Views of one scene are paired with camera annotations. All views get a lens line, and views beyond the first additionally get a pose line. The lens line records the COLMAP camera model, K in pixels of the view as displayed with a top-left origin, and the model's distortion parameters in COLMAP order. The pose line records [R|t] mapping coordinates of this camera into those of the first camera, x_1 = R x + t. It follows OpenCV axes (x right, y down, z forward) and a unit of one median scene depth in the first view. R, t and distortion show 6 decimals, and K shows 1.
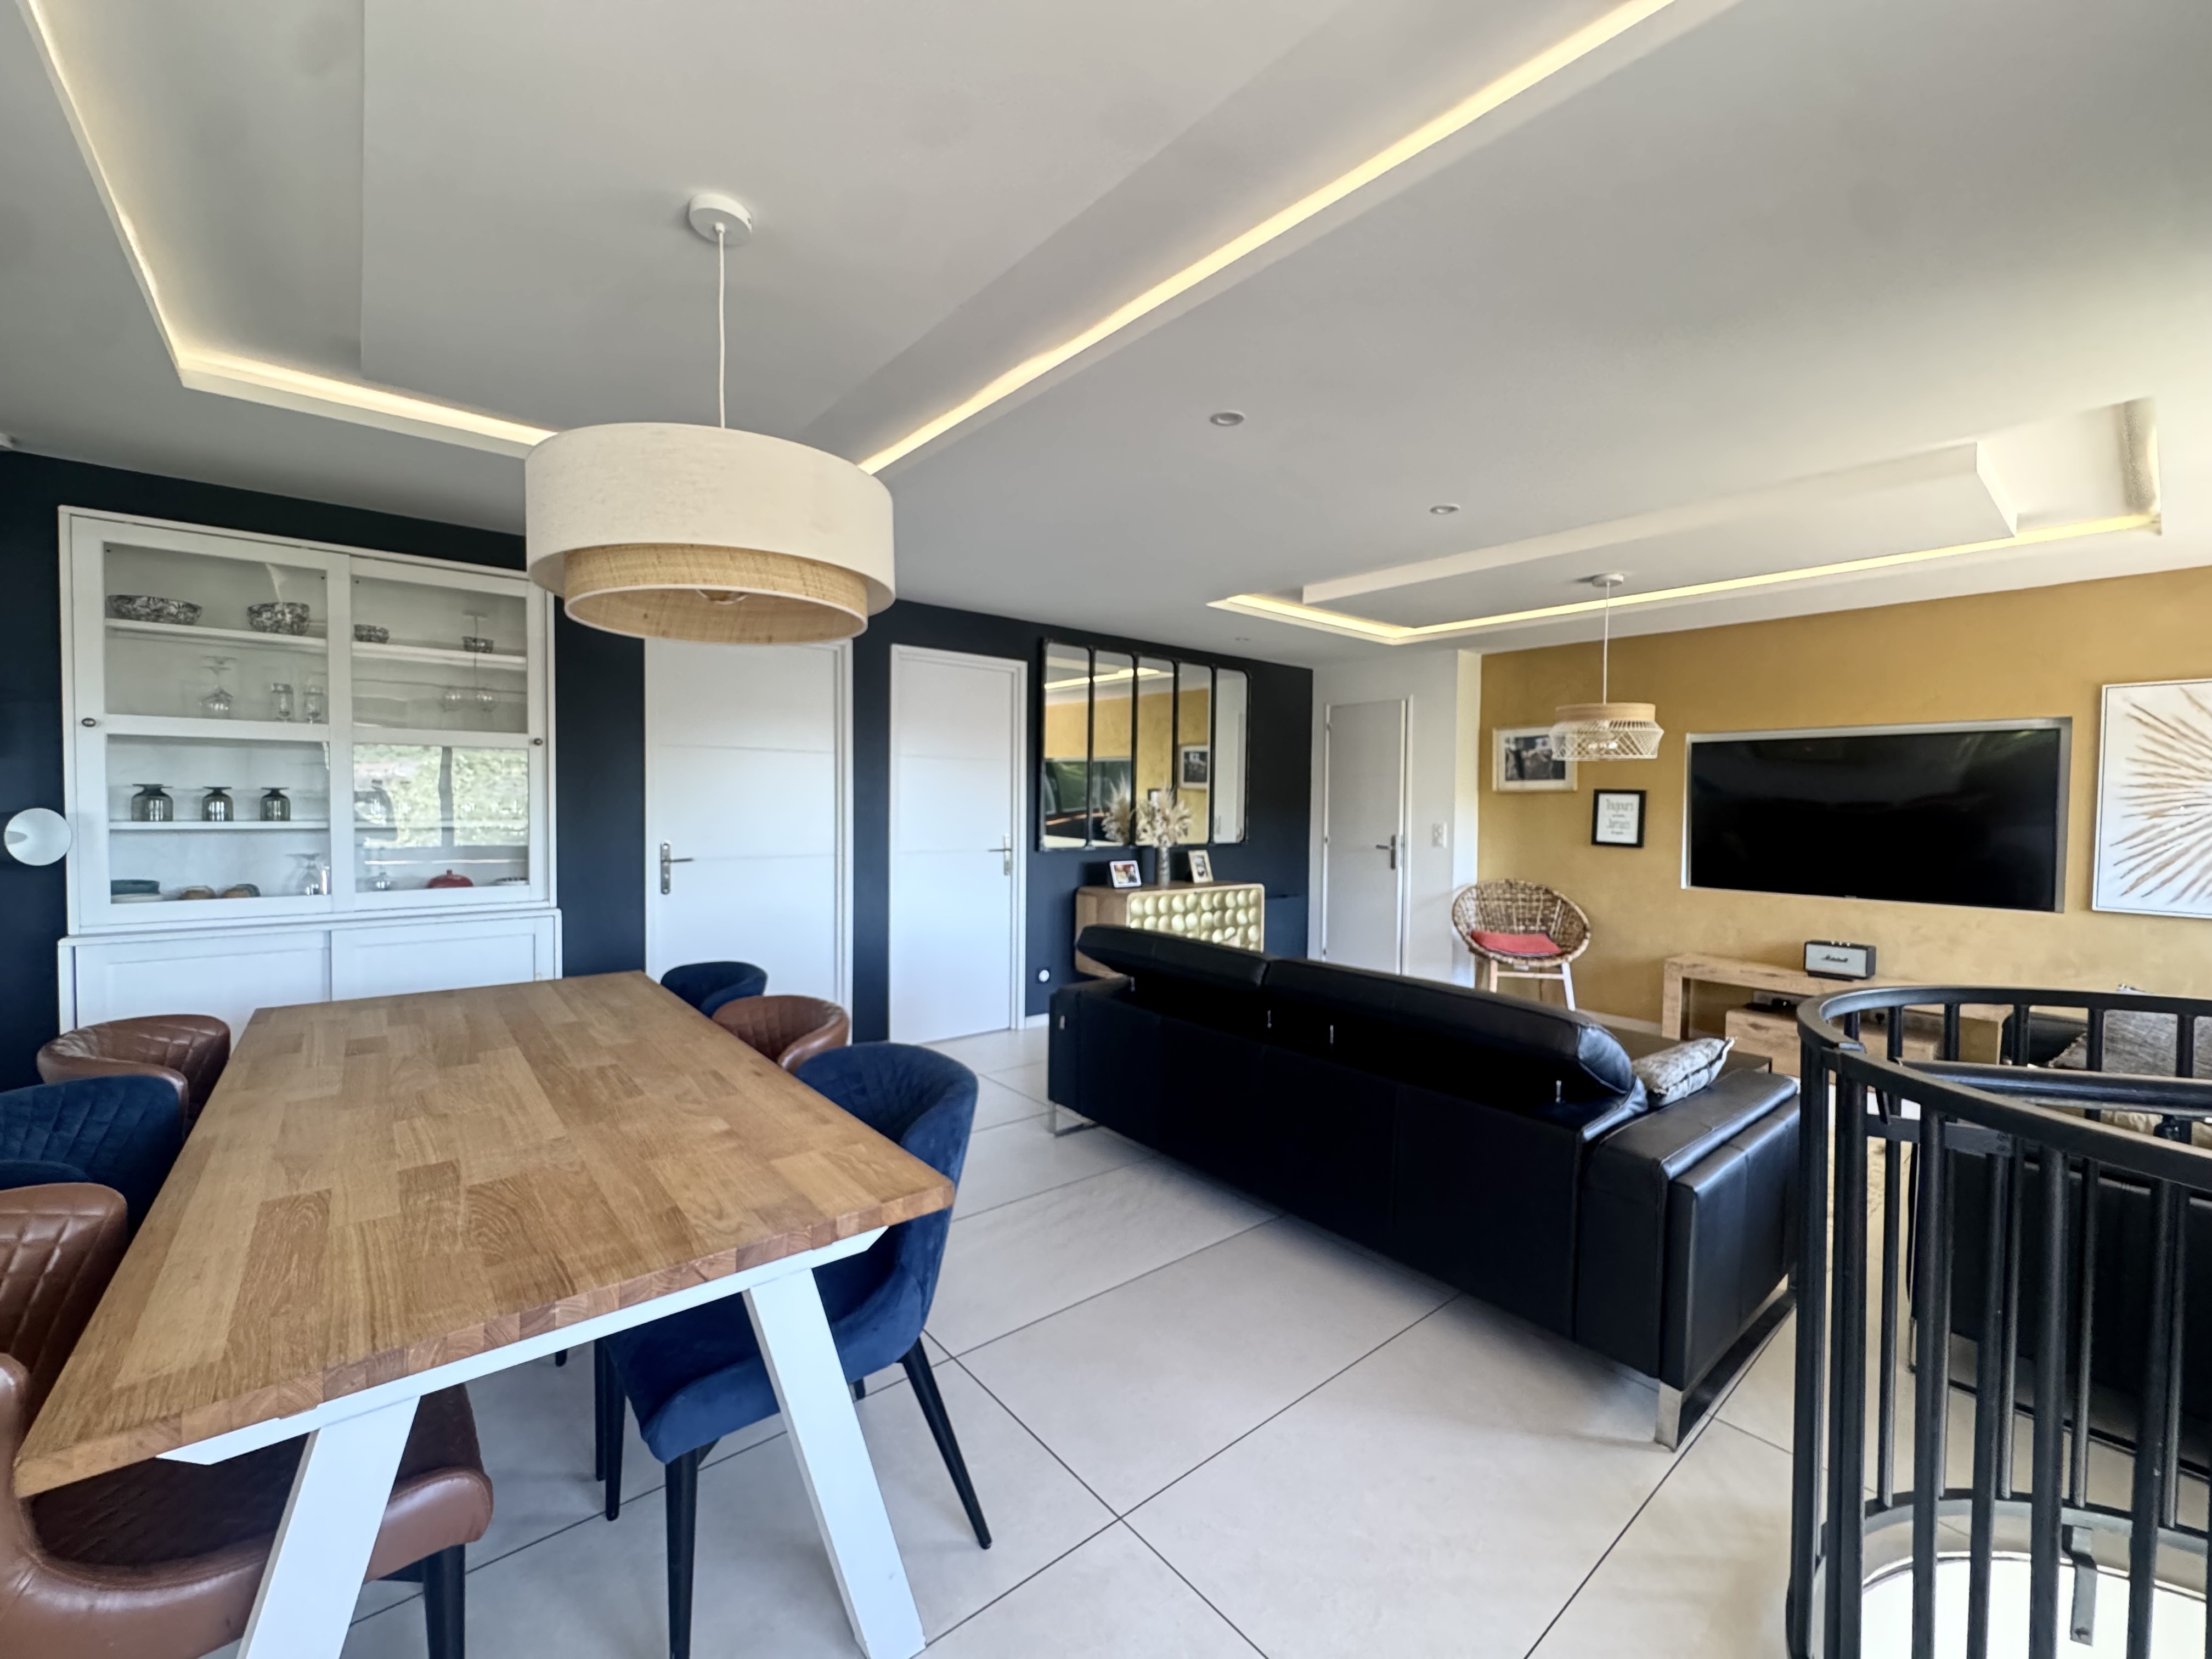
lens RADIAL K [[885.0, 0, 1103.0], [0, 885.0, 832.7], [0, 0, 1]] dist [-0.010599, -0.000124]
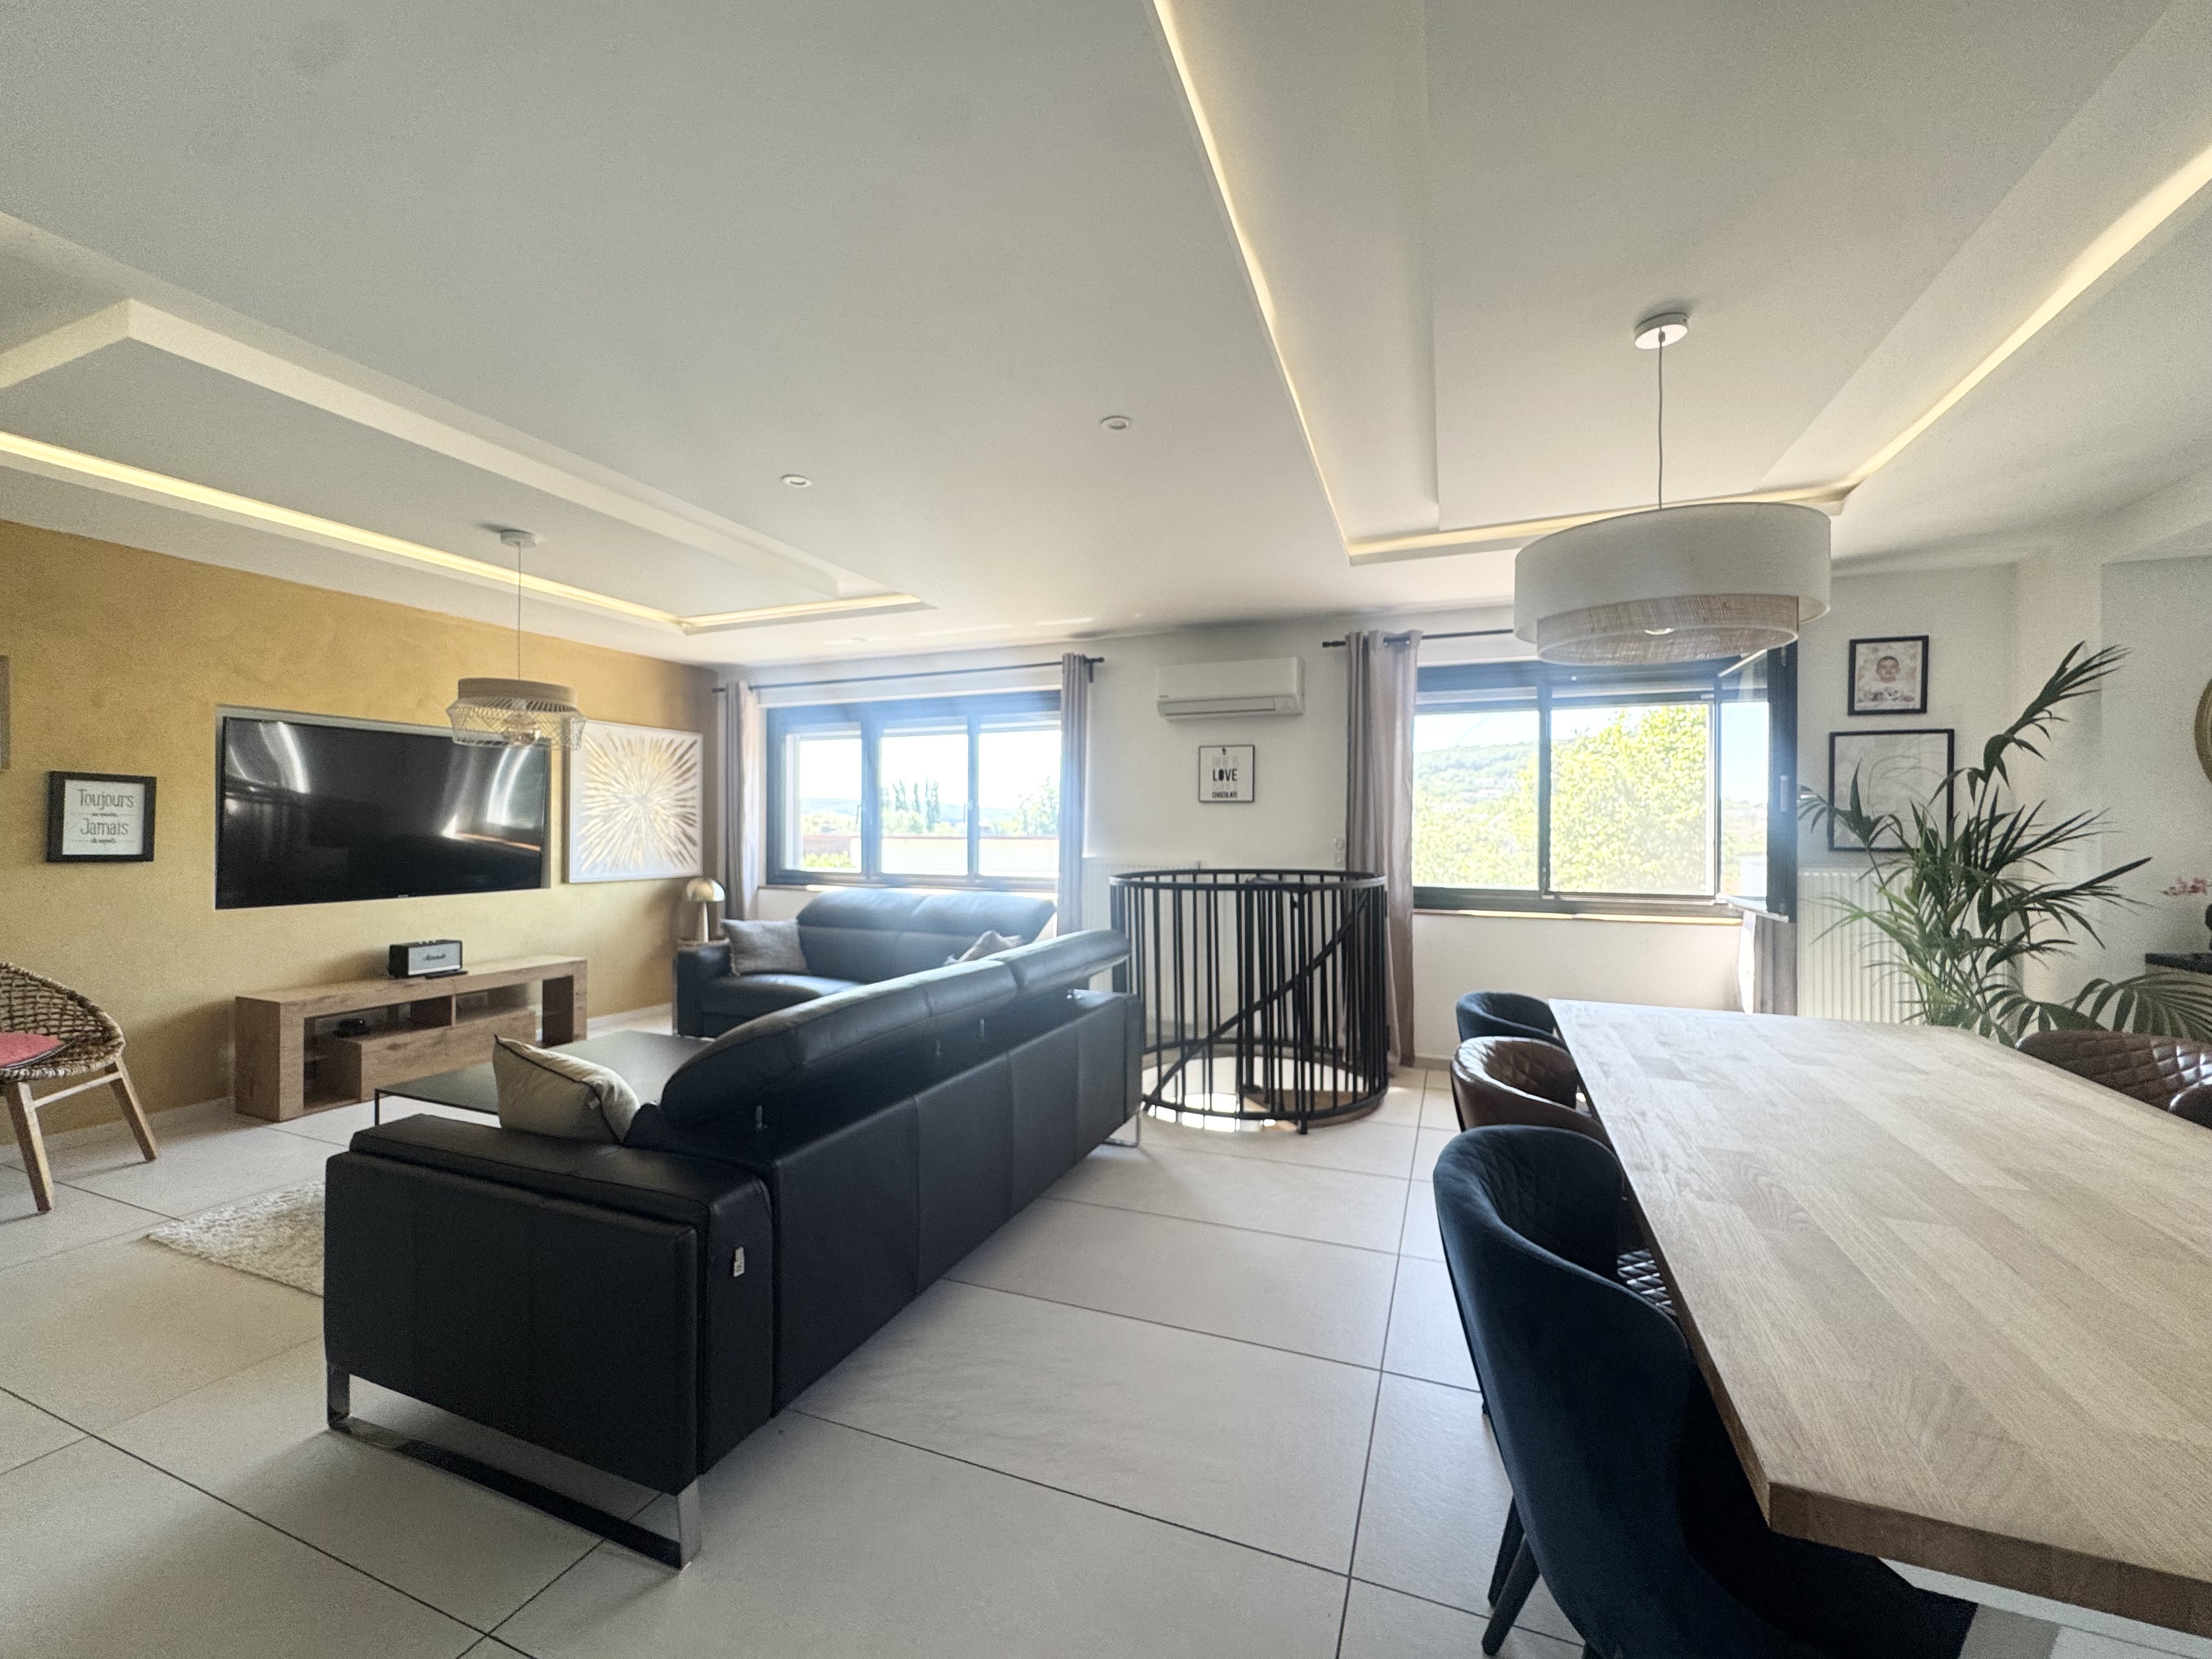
lens RADIAL K [[885.0, 0, 1104.8], [0, 885.0, 822.4], [0, 0, 1]] dist [-0.010599, -0.000124]
pose [[-0.471397, -0.007216, 0.881891, -0.343681], [0.021365, 0.999580, 0.019599, -0.010614], [-0.881662, 0.028080, -0.471045, 0.672453]]
